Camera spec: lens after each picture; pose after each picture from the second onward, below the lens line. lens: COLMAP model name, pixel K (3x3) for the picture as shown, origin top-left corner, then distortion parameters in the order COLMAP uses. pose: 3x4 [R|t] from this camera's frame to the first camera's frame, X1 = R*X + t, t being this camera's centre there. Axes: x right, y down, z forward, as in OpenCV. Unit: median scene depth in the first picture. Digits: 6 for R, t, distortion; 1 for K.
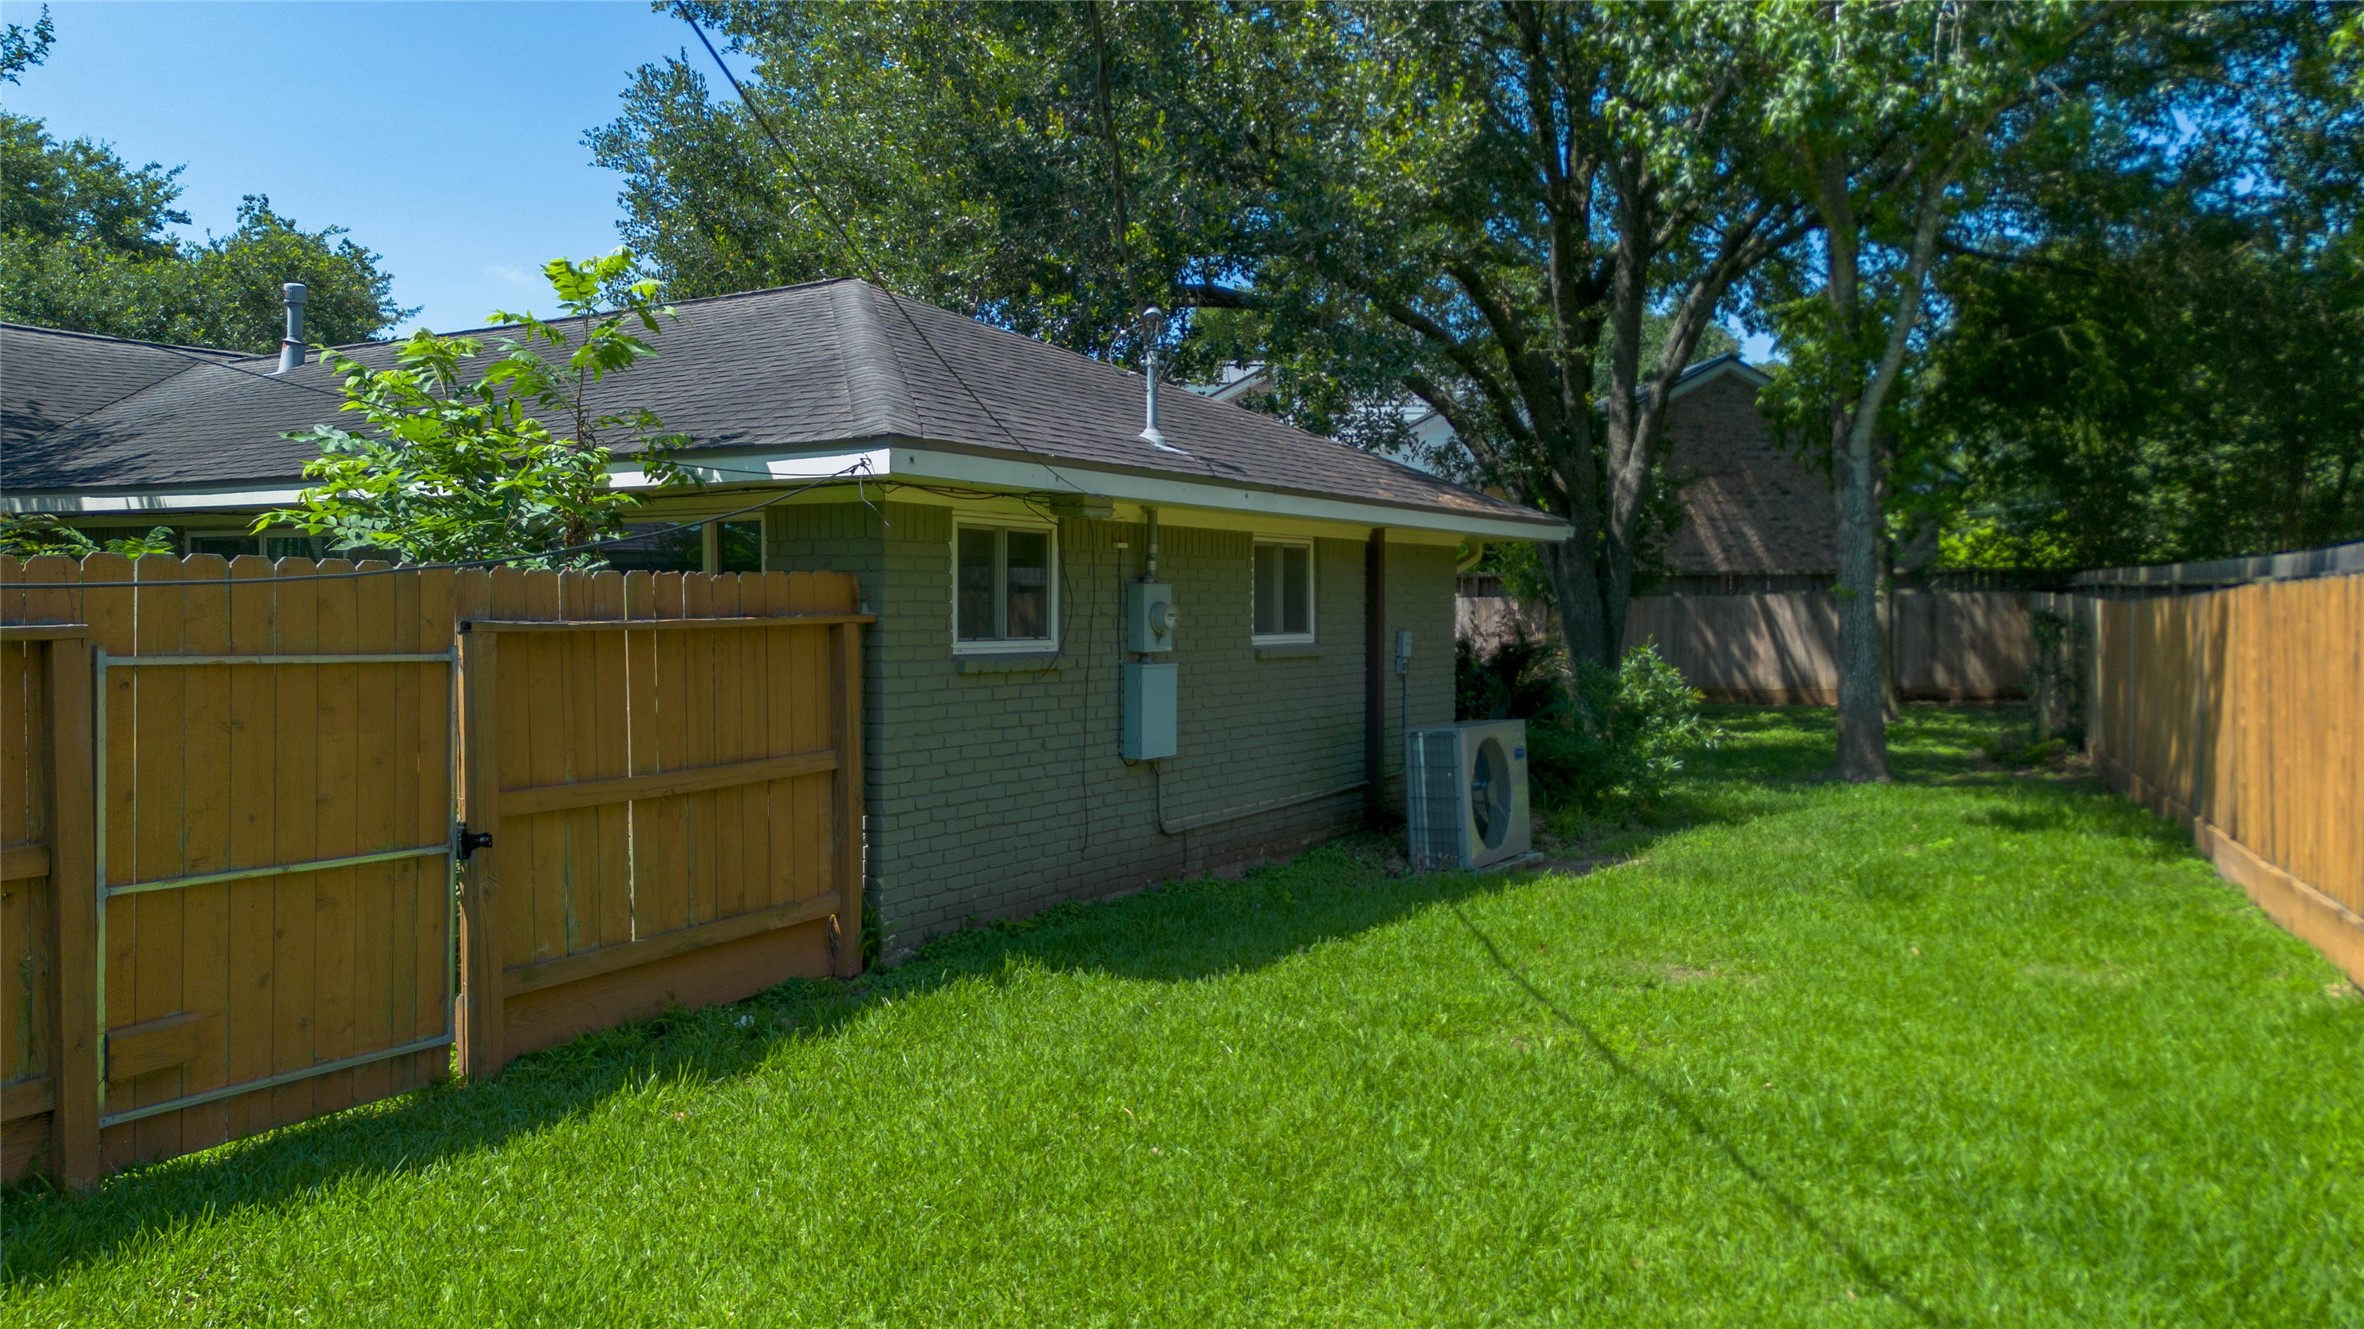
lens RADIAL K [[1716.0, 0, 1189.3], [0, 1716.0, 634.5], [0, 0, 1]] dist [0.097795, -0.097259]
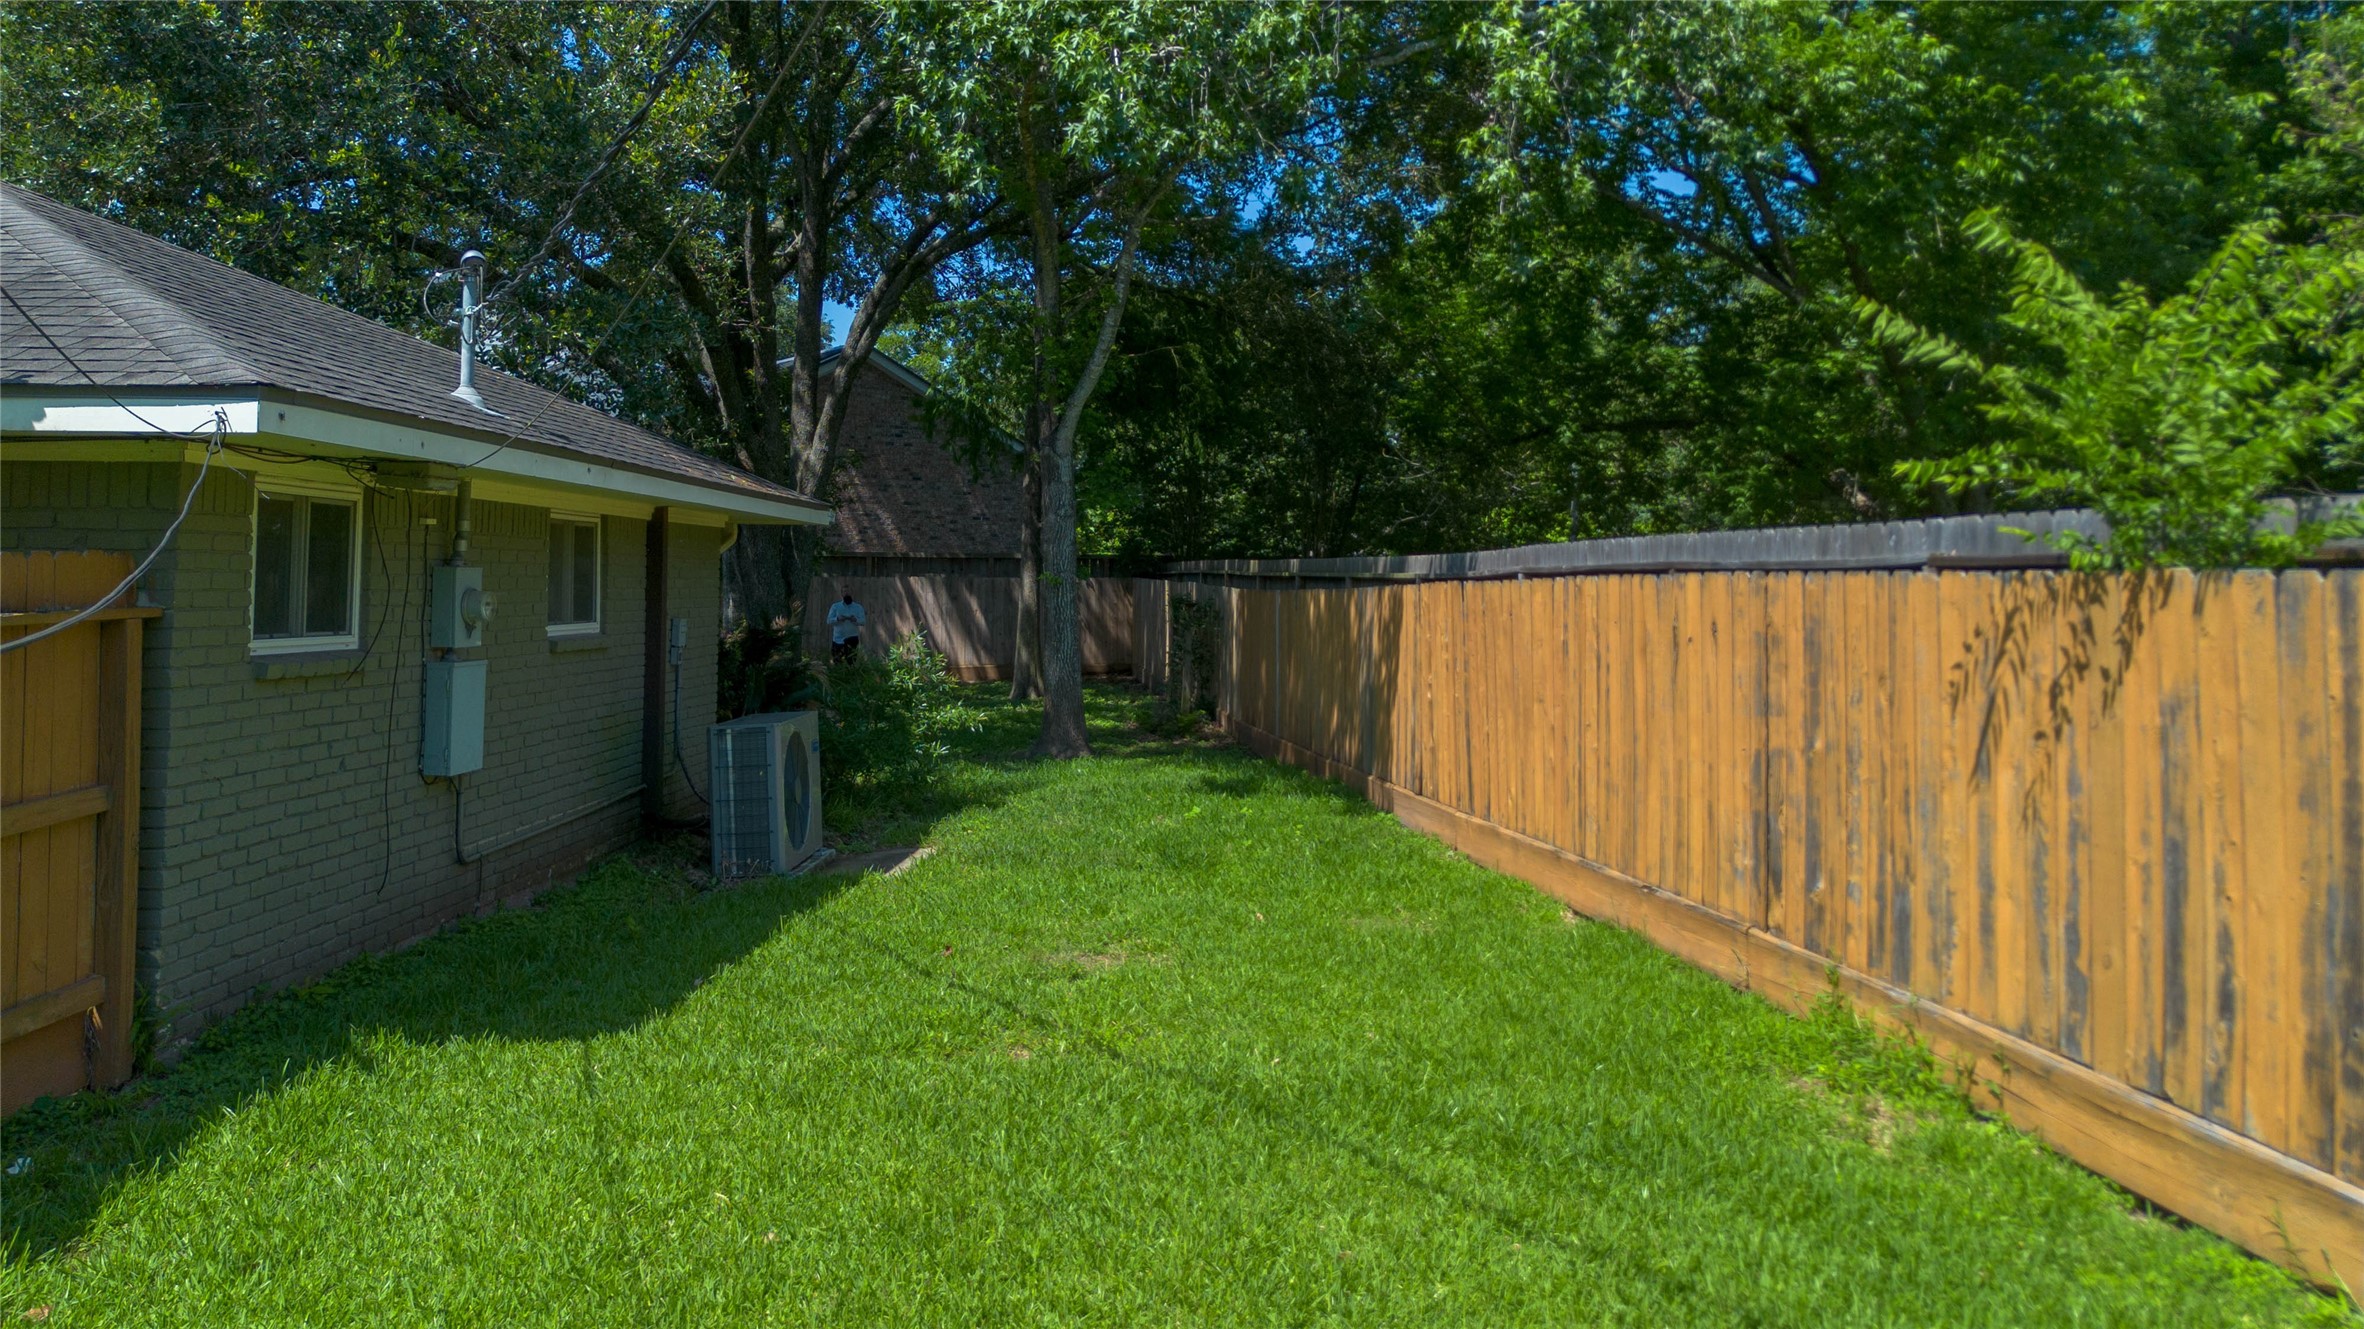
lens RADIAL K [[1737.7, 0, 1181.2], [0, 1737.7, 505.9], [0, 0, 1]] dist [0.080063, -0.091506]
pose [[0.852025, 0.032974, 0.522461, -0.154504], [-0.002088, 0.998220, -0.059596, -0.007715], [-0.523497, 0.049686, 0.850578, 0.059613]]
